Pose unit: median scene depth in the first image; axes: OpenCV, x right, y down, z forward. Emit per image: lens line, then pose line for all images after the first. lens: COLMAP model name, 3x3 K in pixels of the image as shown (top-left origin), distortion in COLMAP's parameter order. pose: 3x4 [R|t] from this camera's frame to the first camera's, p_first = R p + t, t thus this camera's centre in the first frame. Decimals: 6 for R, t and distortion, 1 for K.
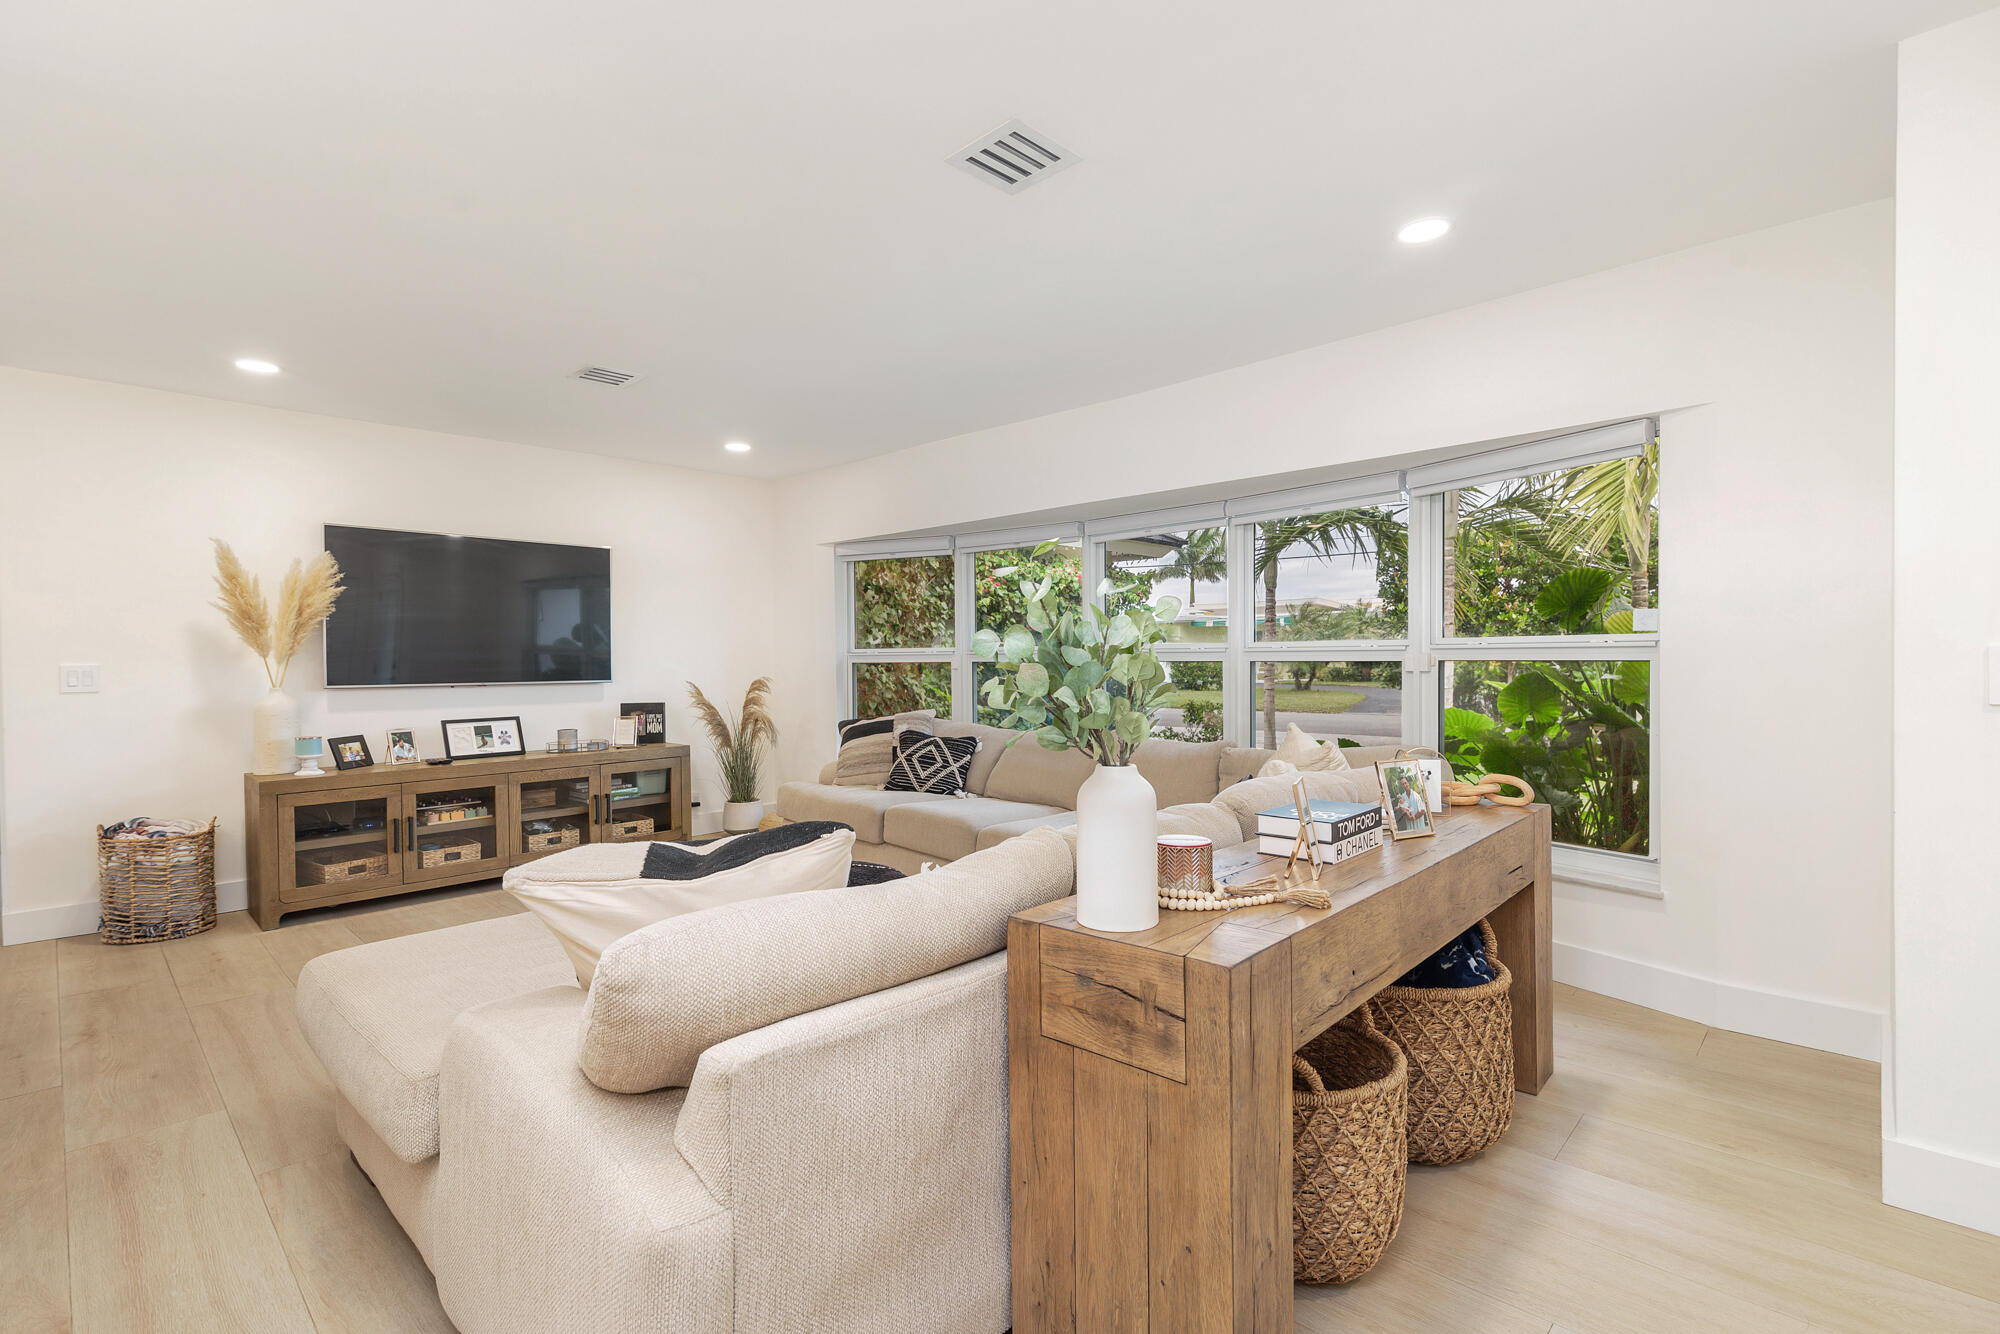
lens RADIAL K [[914.0, 0, 1002.9], [0, 914.0, 676.3], [0, 0, 1]] dist [0.000887, -0.000179]
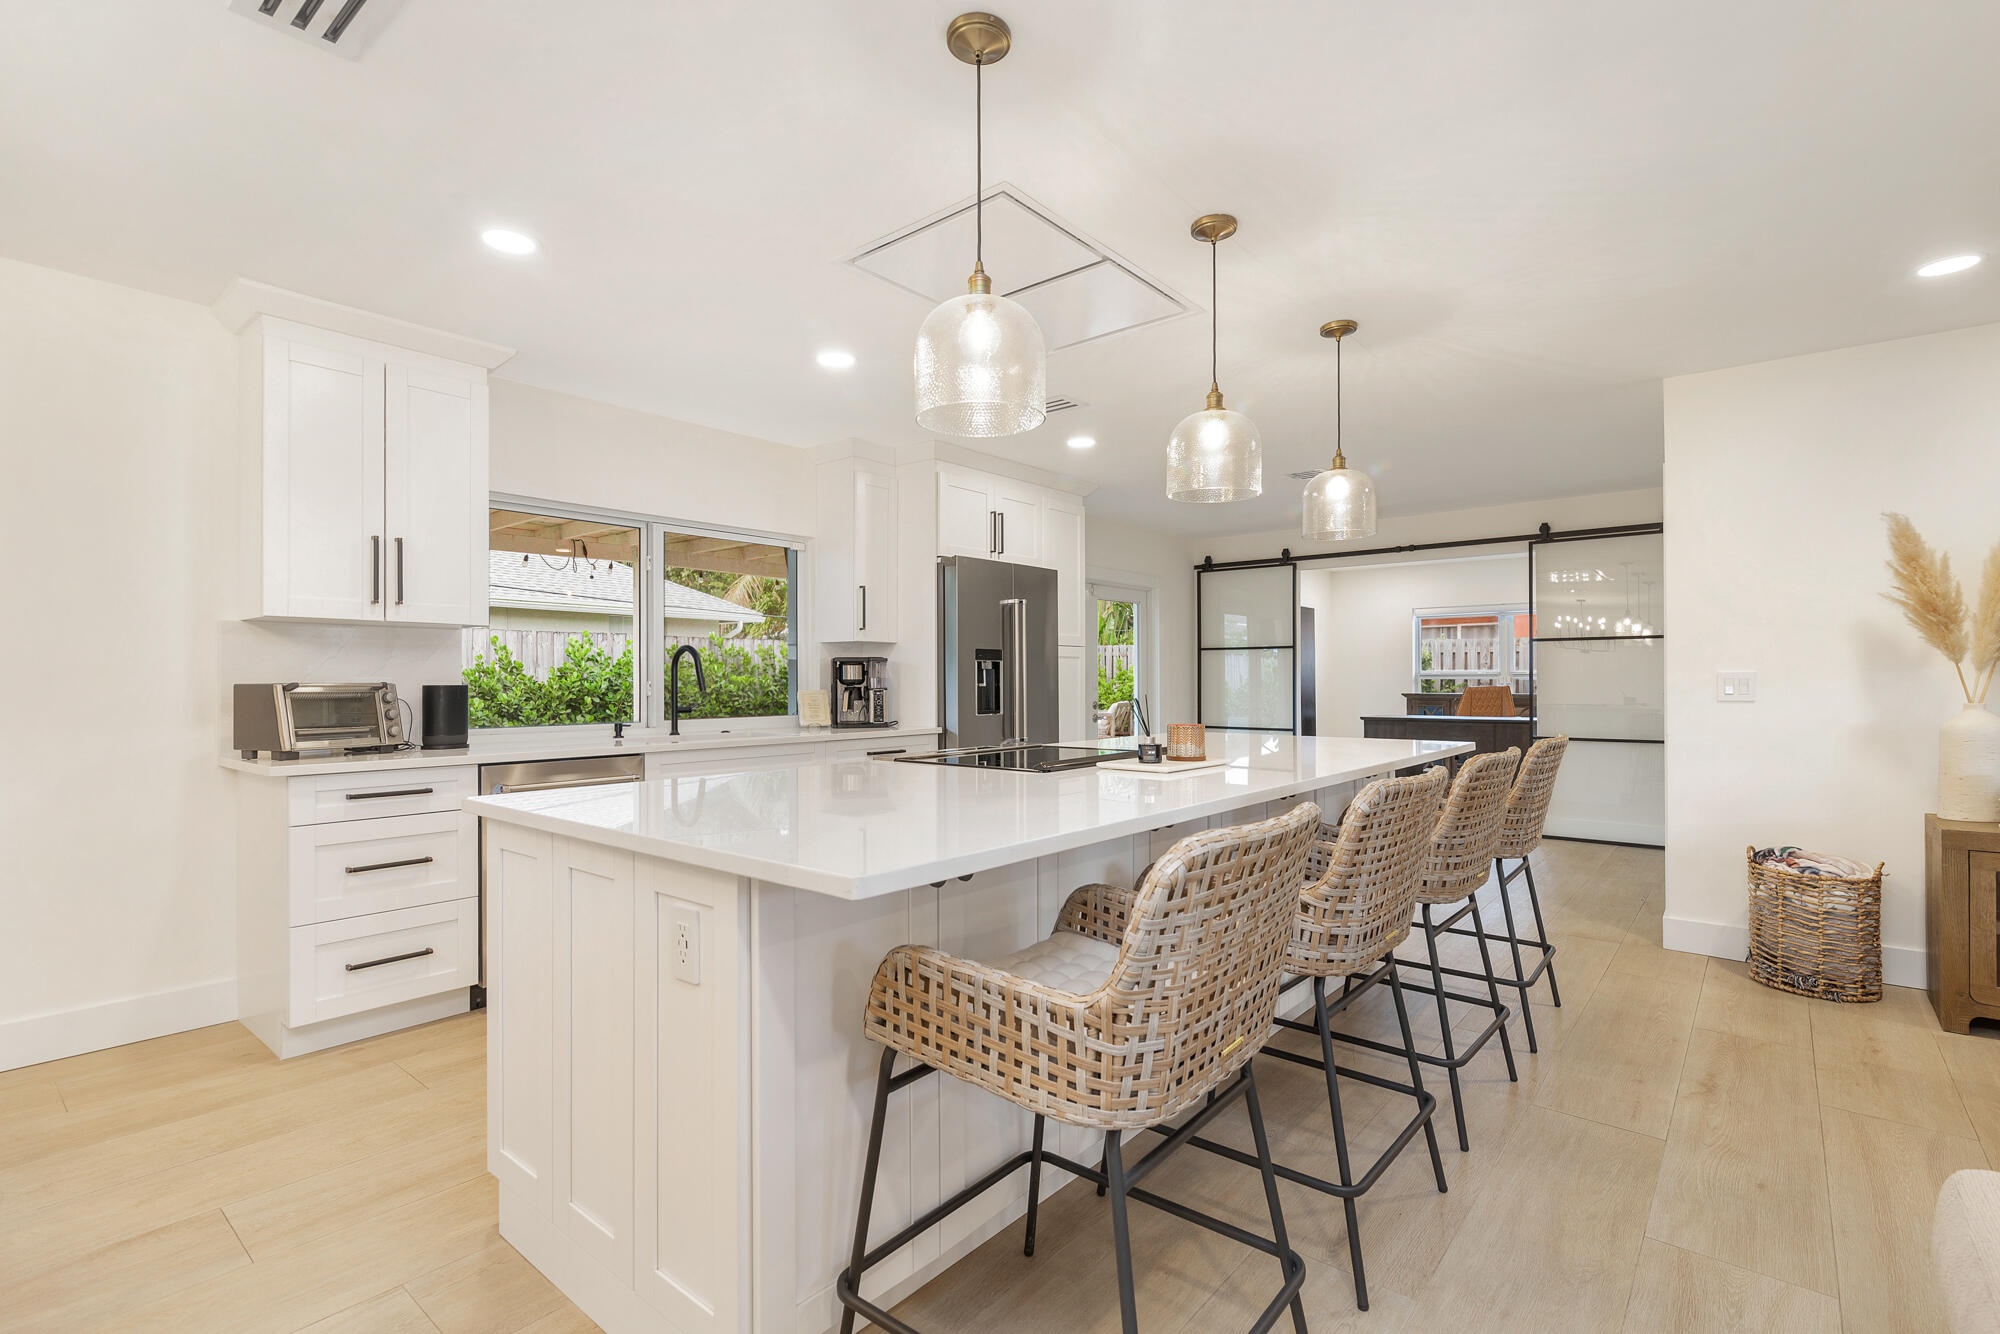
lens RADIAL K [[914.0, 0, 1002.9], [0, 914.0, 676.3], [0, 0, 1]] dist [0.000887, -0.000179]
pose [[0.058383, 0.005348, -0.998280, -0.117070], [-0.015031, 0.999877, 0.004477, -0.000690], [0.998181, 0.014744, 0.058456, 0.195129]]
